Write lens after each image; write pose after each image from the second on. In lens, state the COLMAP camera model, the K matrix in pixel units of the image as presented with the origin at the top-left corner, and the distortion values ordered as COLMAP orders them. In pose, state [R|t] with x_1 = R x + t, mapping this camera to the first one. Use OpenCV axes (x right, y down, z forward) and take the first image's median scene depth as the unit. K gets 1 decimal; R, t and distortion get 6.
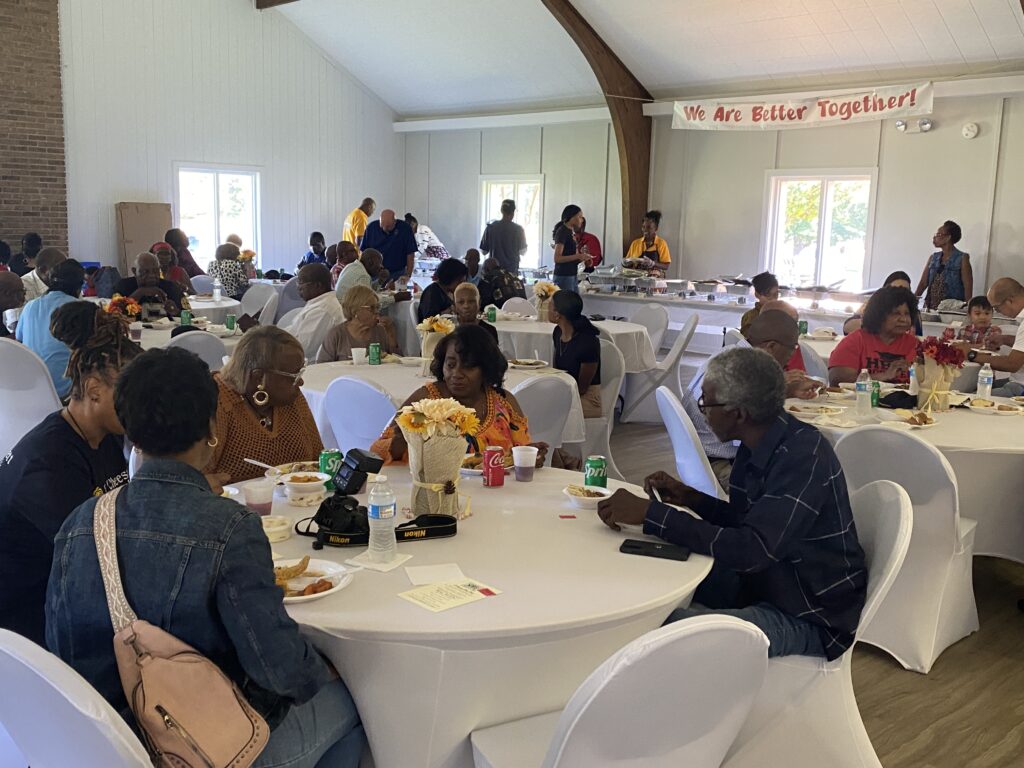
lens RADIAL K [[1059.6, 0, 509.4], [0, 1059.6, 382.7], [0, 0, 1]] dist [-0.010194, 0.000000]
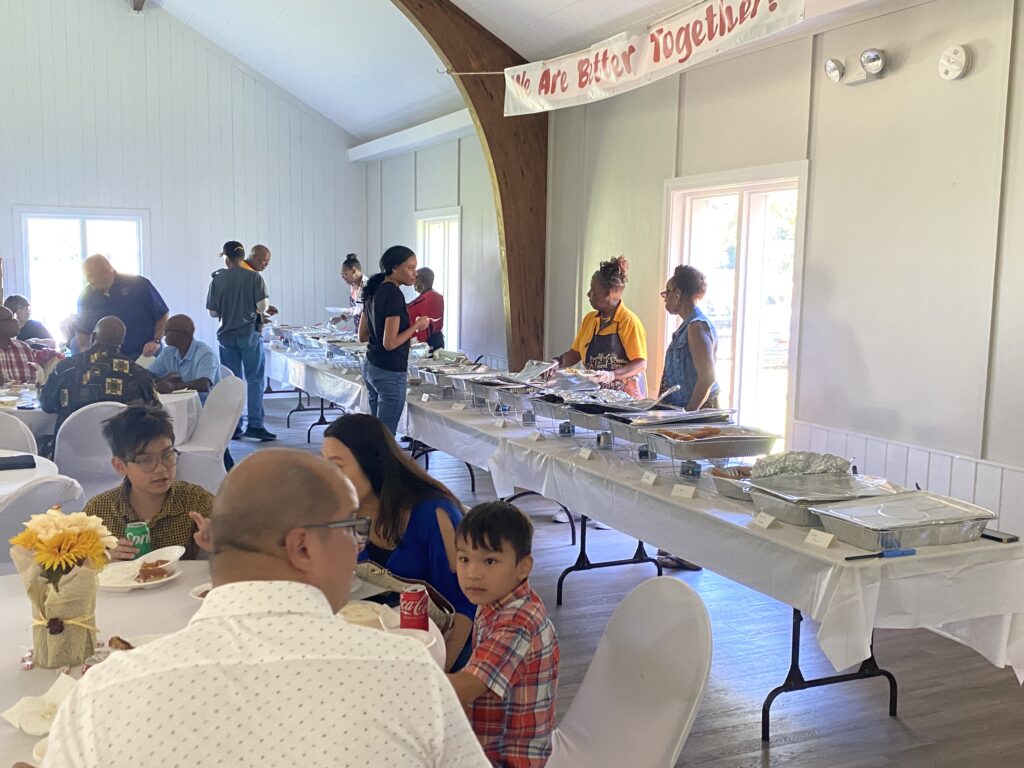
lens RADIAL K [[1059.6, 0, 514.5], [0, 1059.6, 386.3], [0, 0, 1]] dist [-0.010194, 0.000000]
pose [[0.946058, 0.022839, -0.323190, 0.372013], [-0.038867, 0.998309, -0.043226, -0.069444], [0.321656, 0.053456, 0.945346, 0.480591]]
